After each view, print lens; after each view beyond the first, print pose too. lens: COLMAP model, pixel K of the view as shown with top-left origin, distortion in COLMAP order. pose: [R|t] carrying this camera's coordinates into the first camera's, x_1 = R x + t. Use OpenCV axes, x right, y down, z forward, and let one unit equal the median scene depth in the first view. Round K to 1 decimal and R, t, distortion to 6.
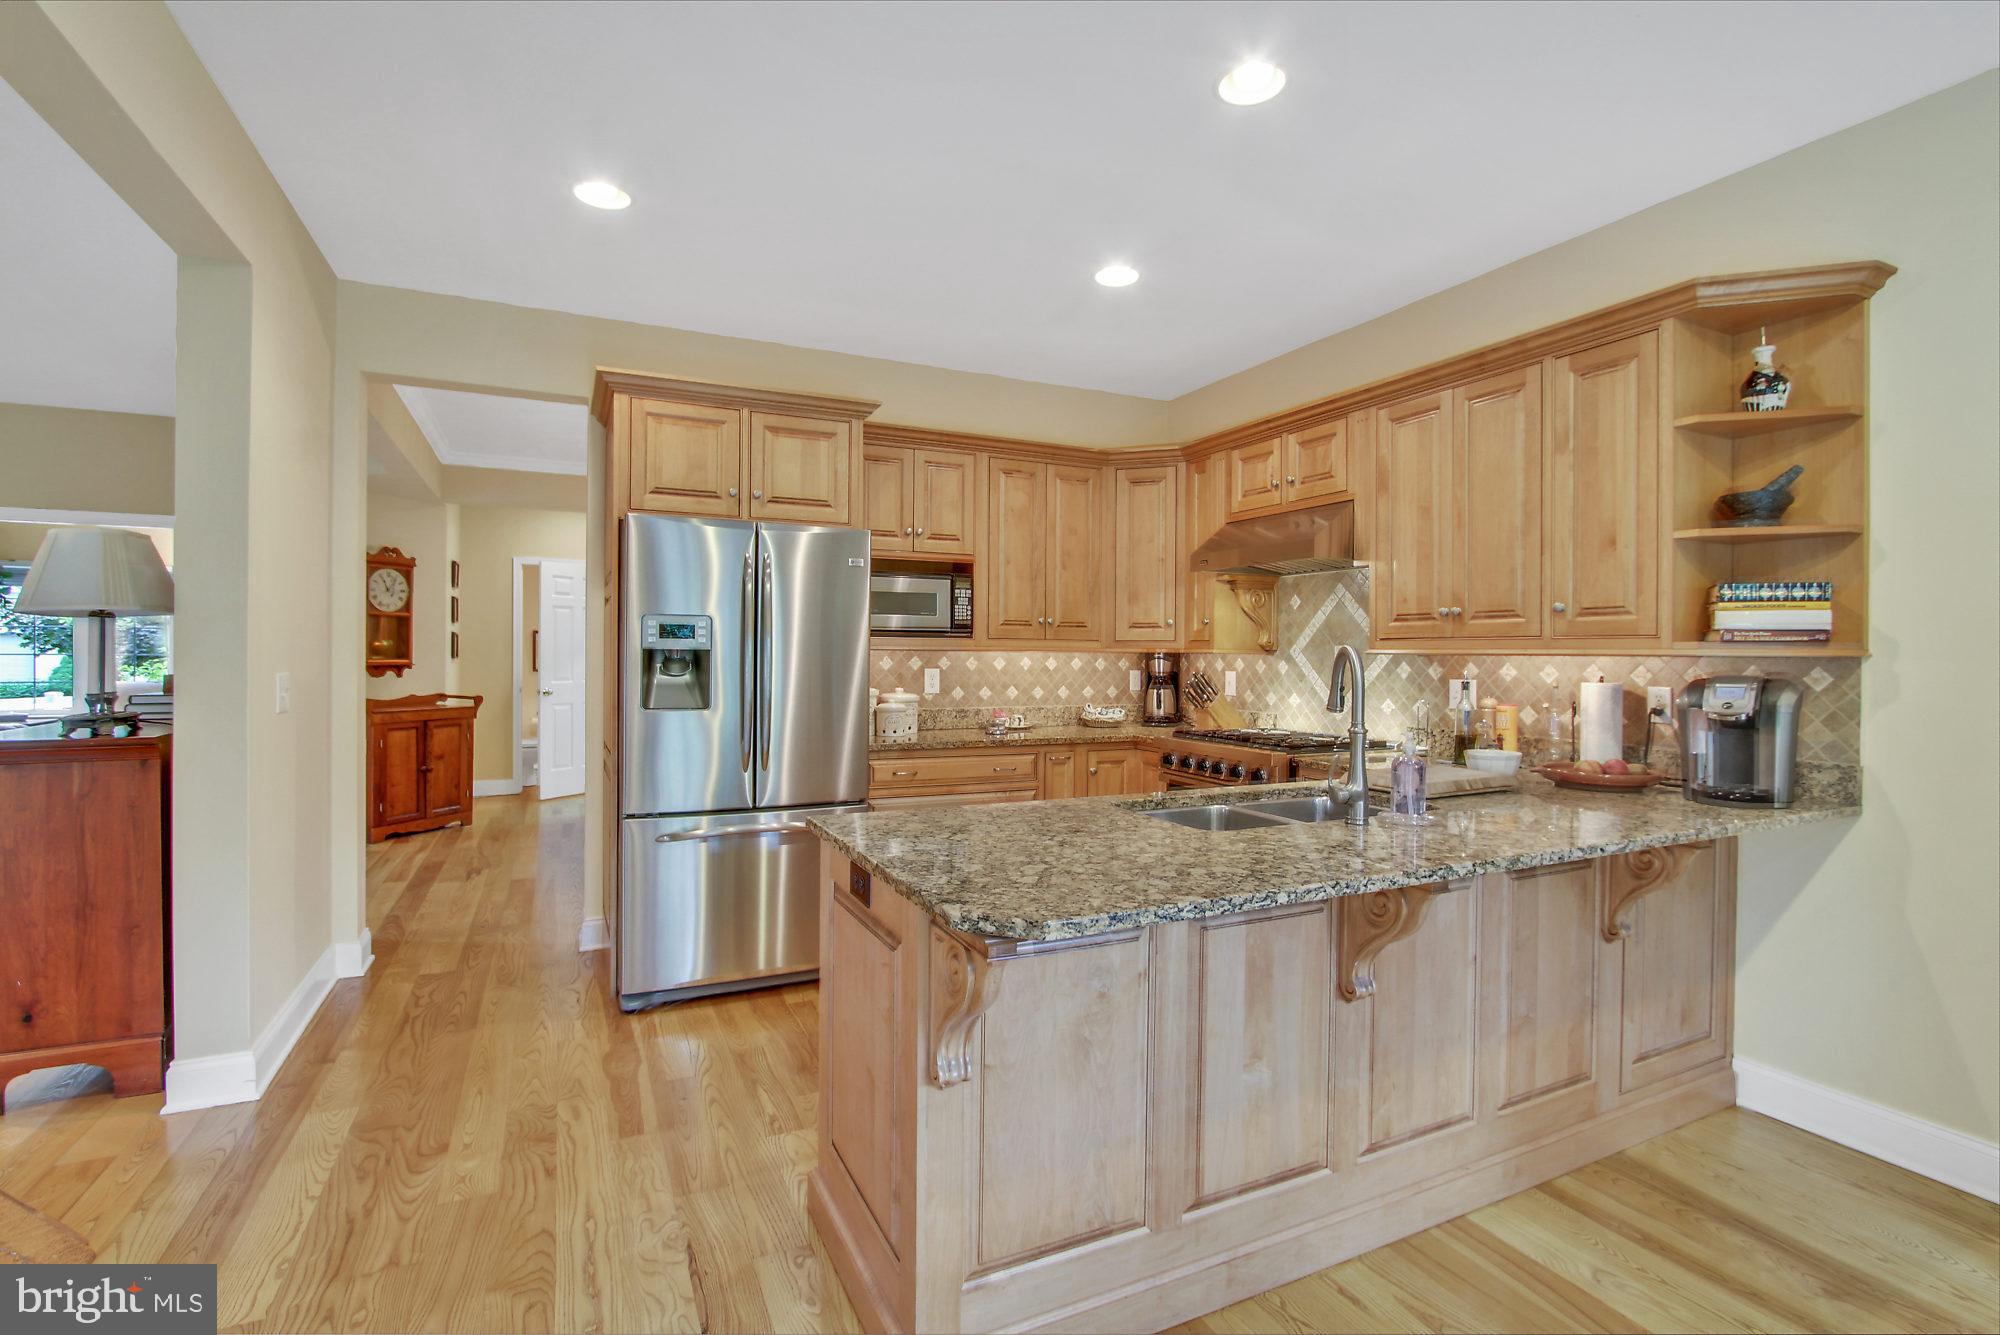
lens RADIAL K [[916.9, 0, 1002.0], [0, 916.9, 662.0], [0, 0, 1]] dist [-0.021991, 0.004045]
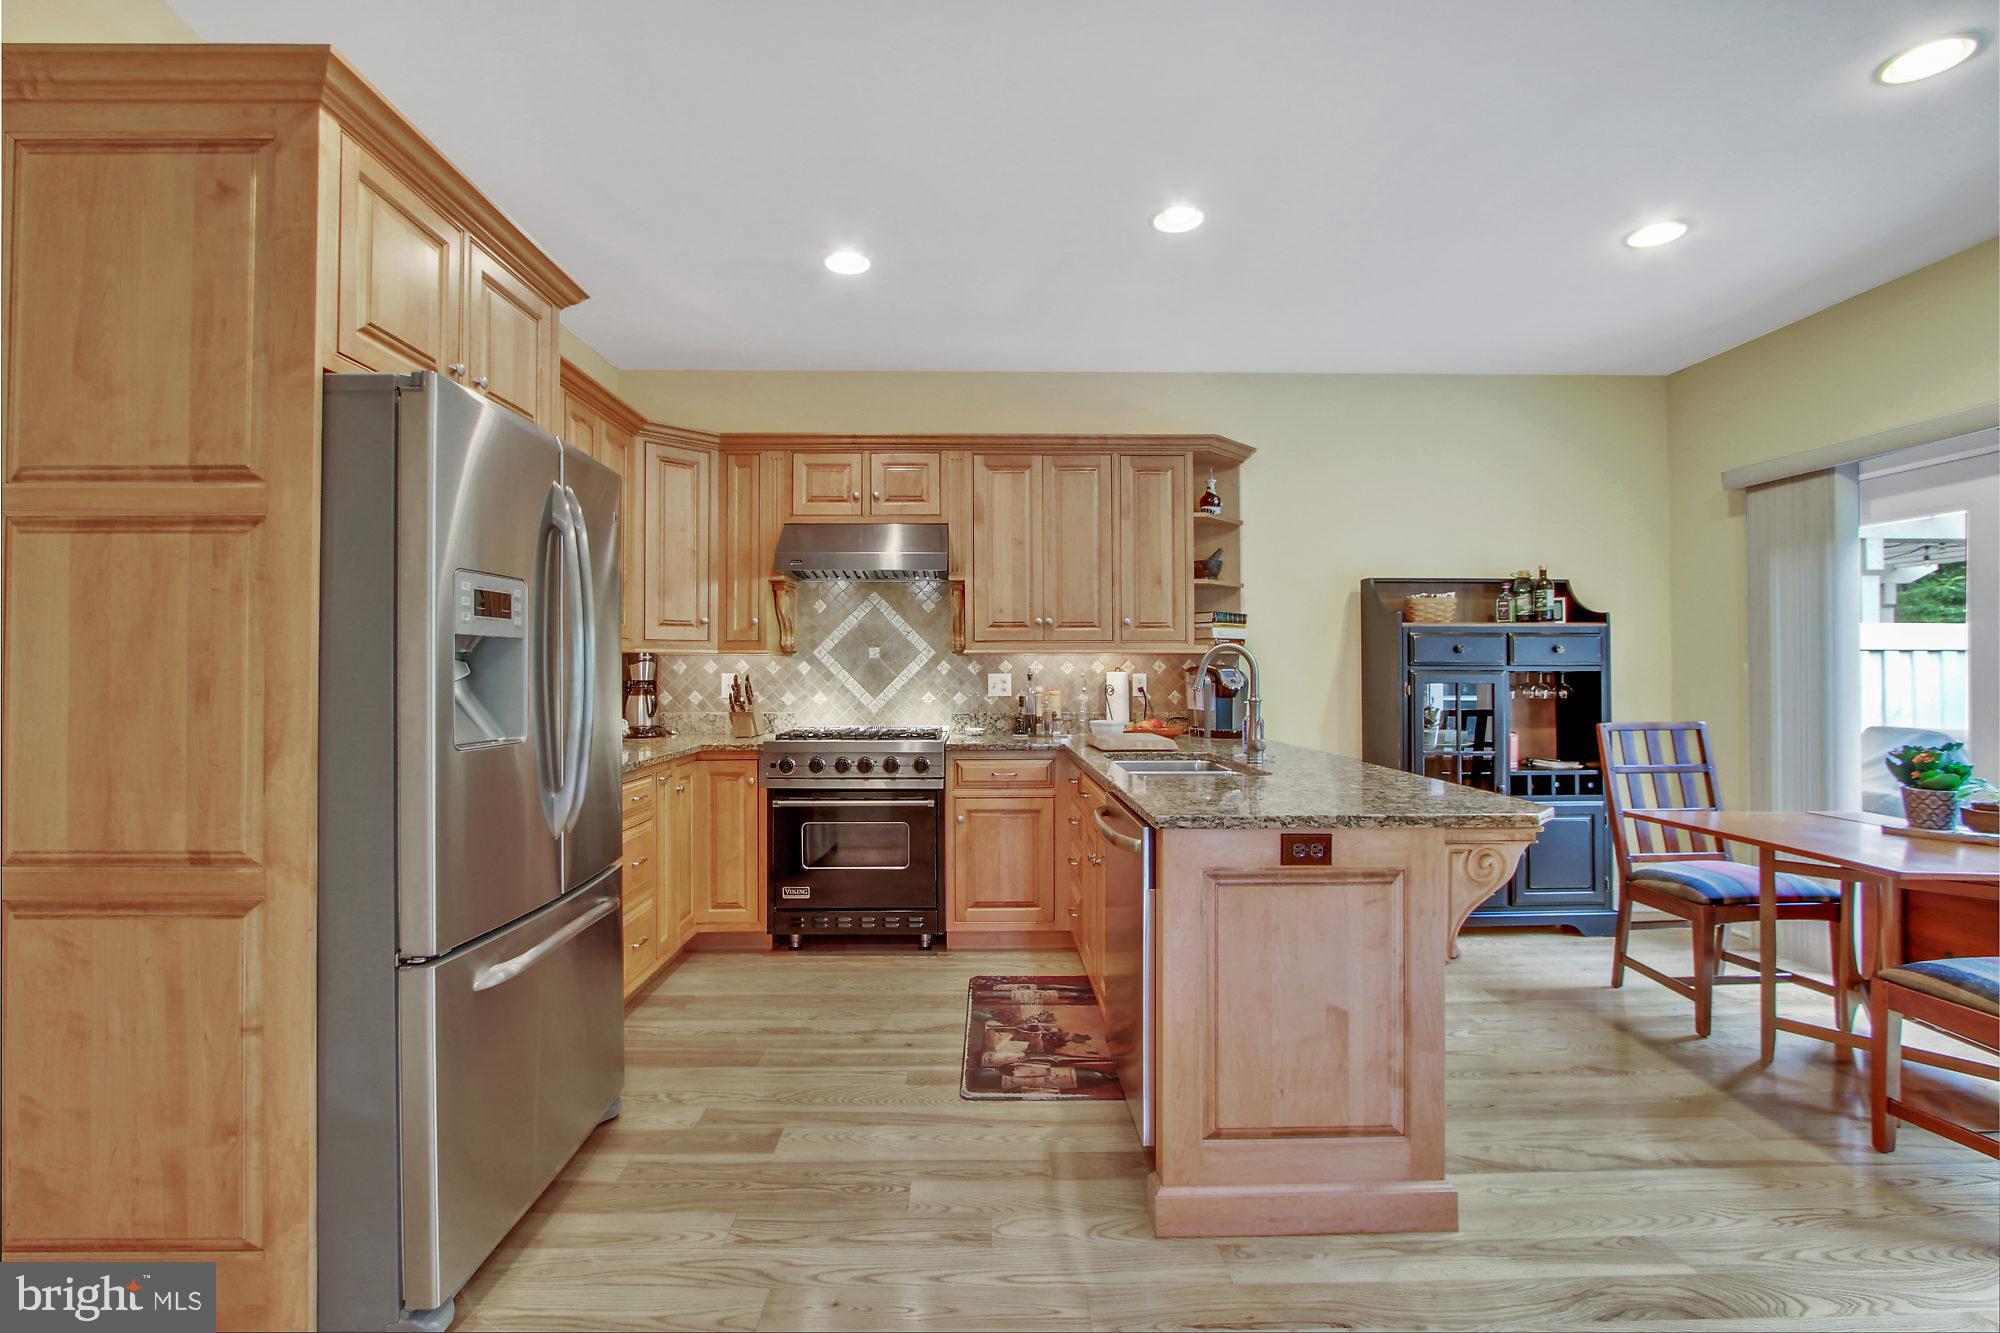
lens RADIAL K [[916.9, 0, 992.1], [0, 916.9, 652.8], [0, 0, 1]] dist [-0.021991, 0.004045]
pose [[0.416408, 0.006891, 0.909152, -0.668038], [0.015516, 0.999772, -0.014685, 0.008642], [-0.909045, 0.020221, 0.416206, 0.445464]]
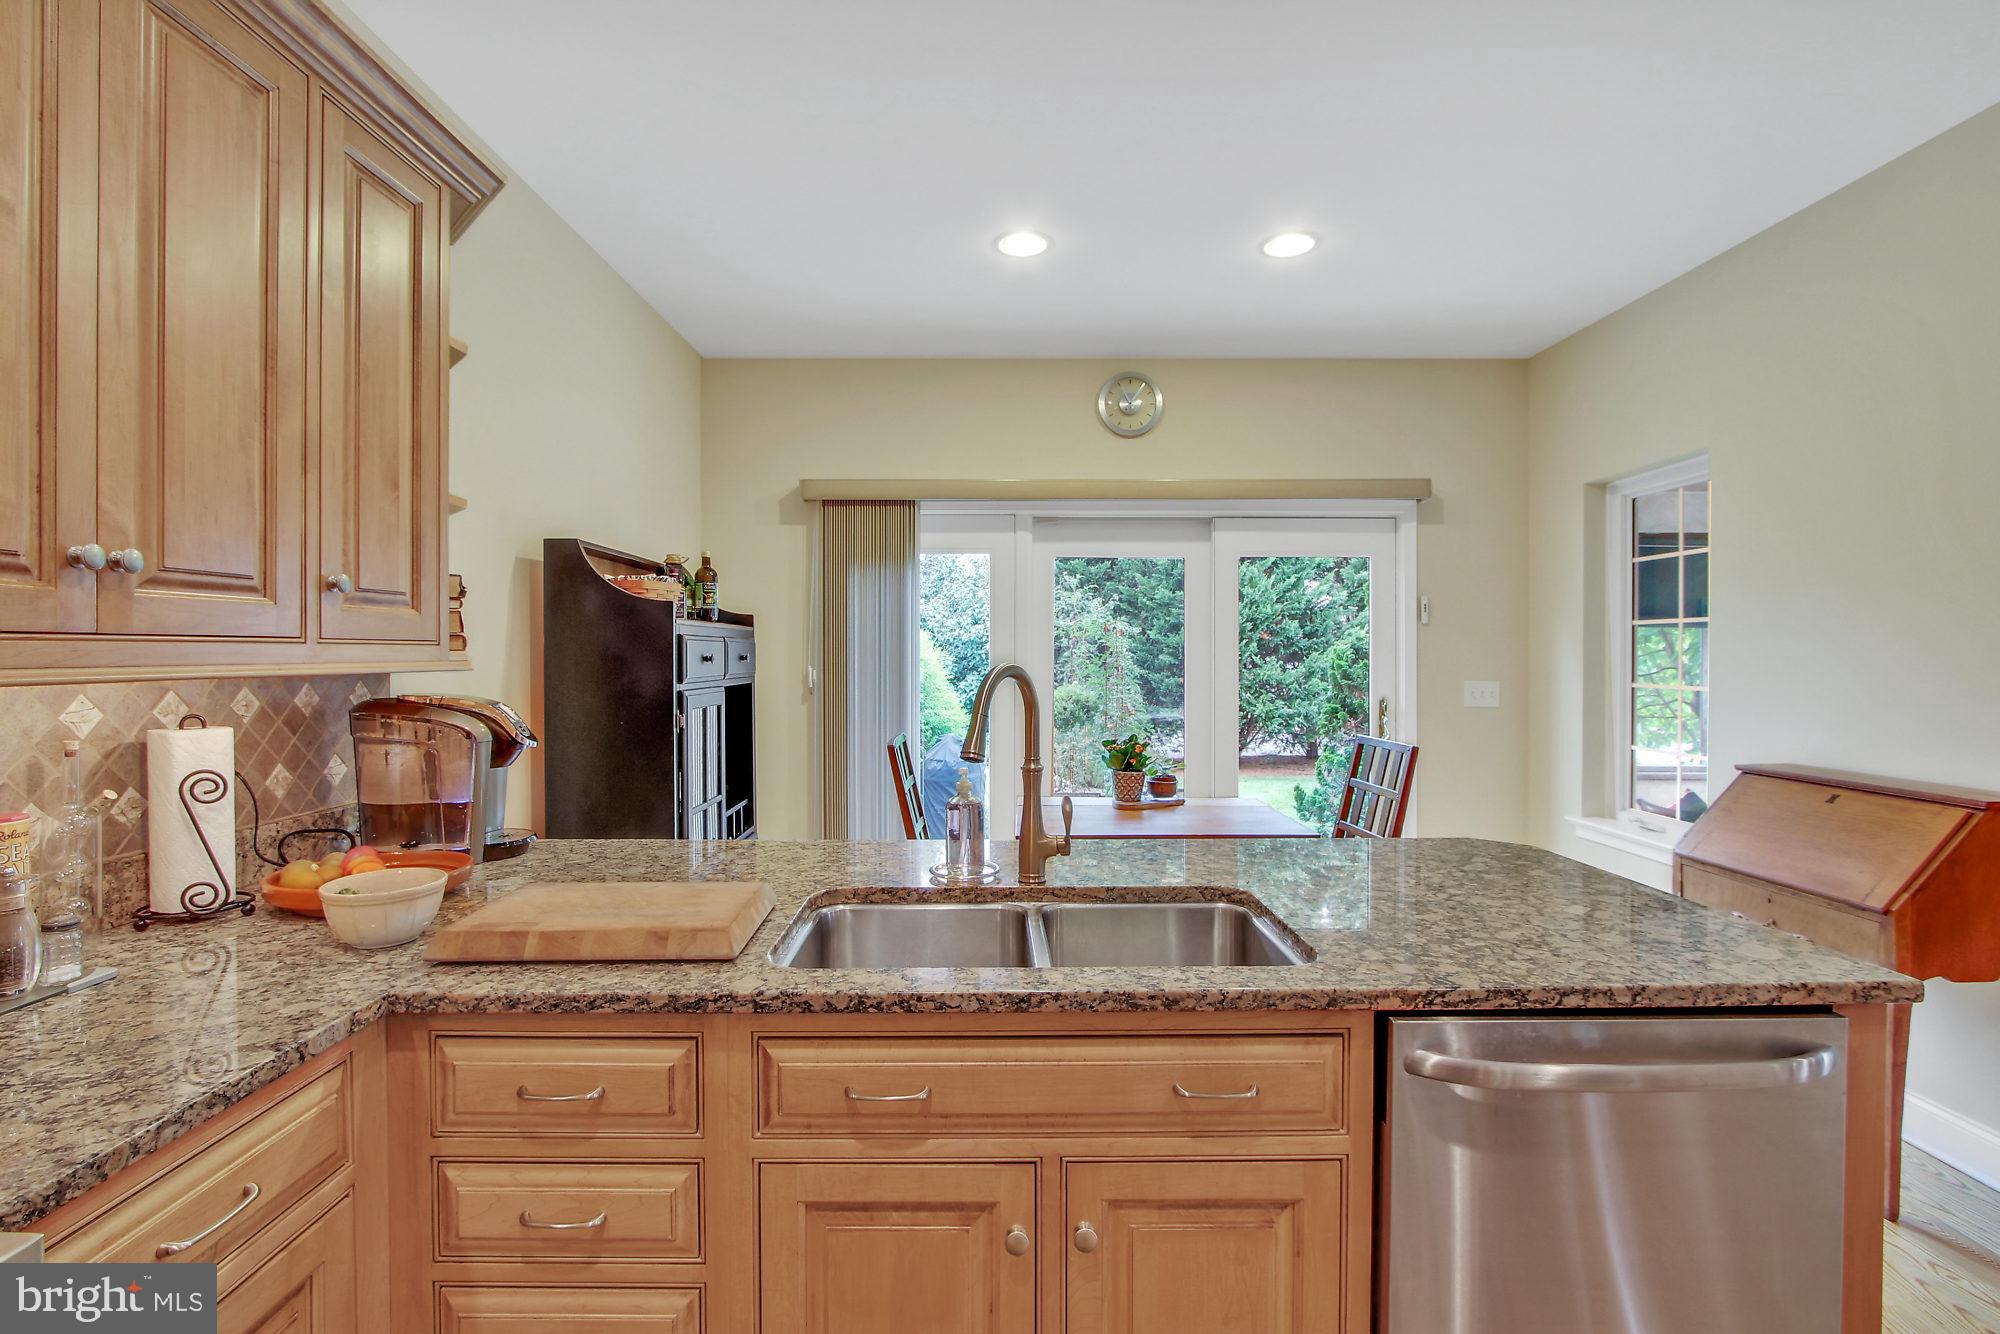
lens RADIAL K [[916.9, 0, 997.3], [0, 916.9, 653.7], [0, 0, 1]] dist [-0.021991, 0.004045]
pose [[-0.901453, -0.007604, 0.432810, 0.033464], [-0.001137, 0.999884, 0.015200, -0.021161], [-0.432876, 0.013210, -0.901357, 1.016310]]
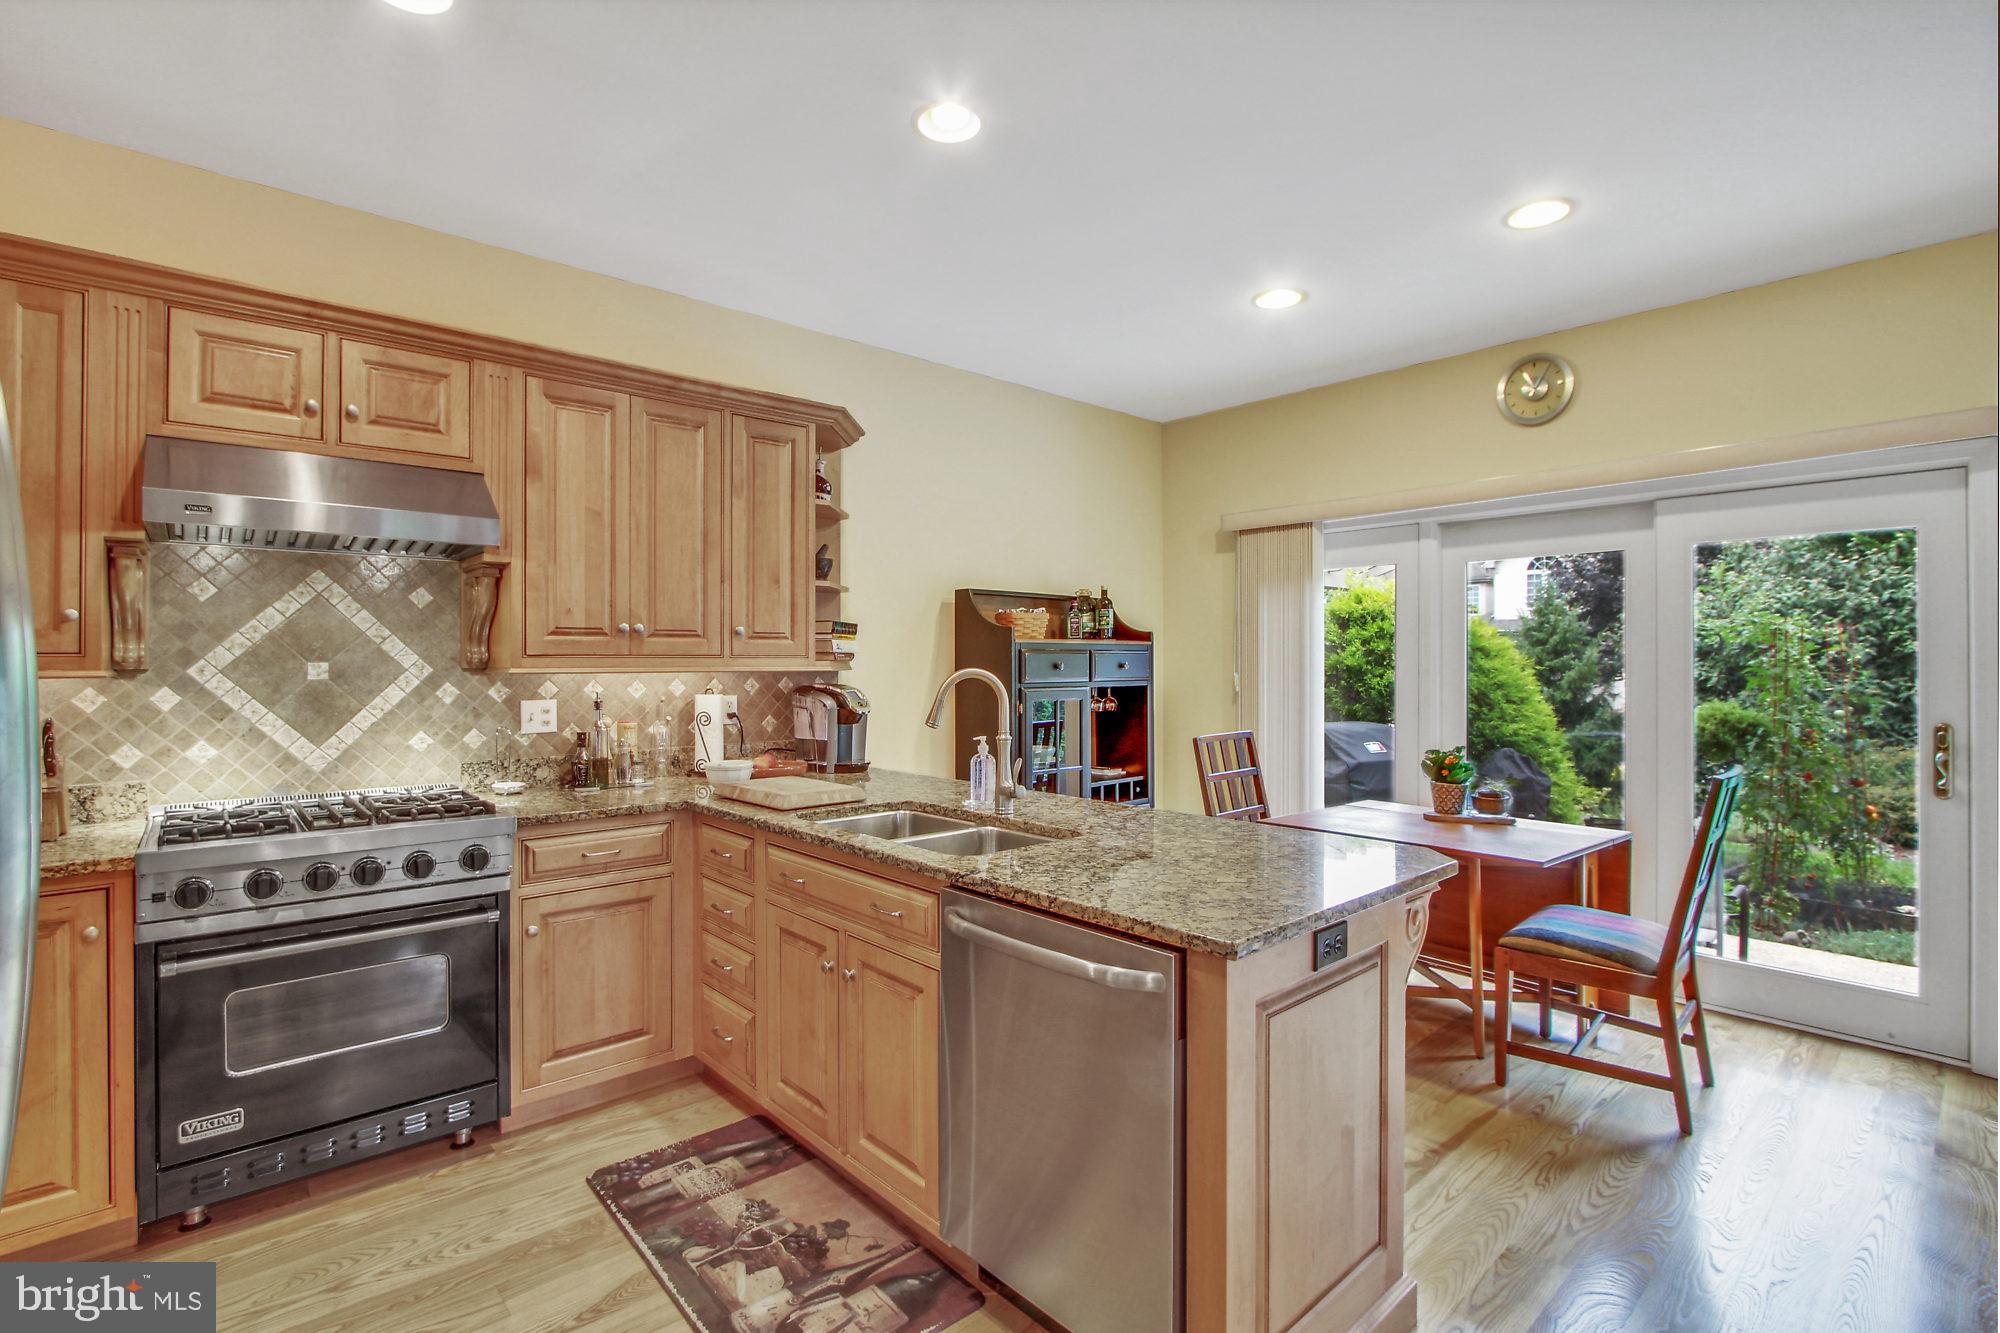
lens RADIAL K [[916.9, 0, 992.4], [0, 916.9, 656.1], [0, 0, 1]] dist [-0.021991, 0.004045]
pose [[-0.274501, -0.001869, 0.961585, -0.466639], [0.010612, 0.999931, 0.004973, -0.022882], [-0.961528, 0.011569, -0.274463, 0.786015]]
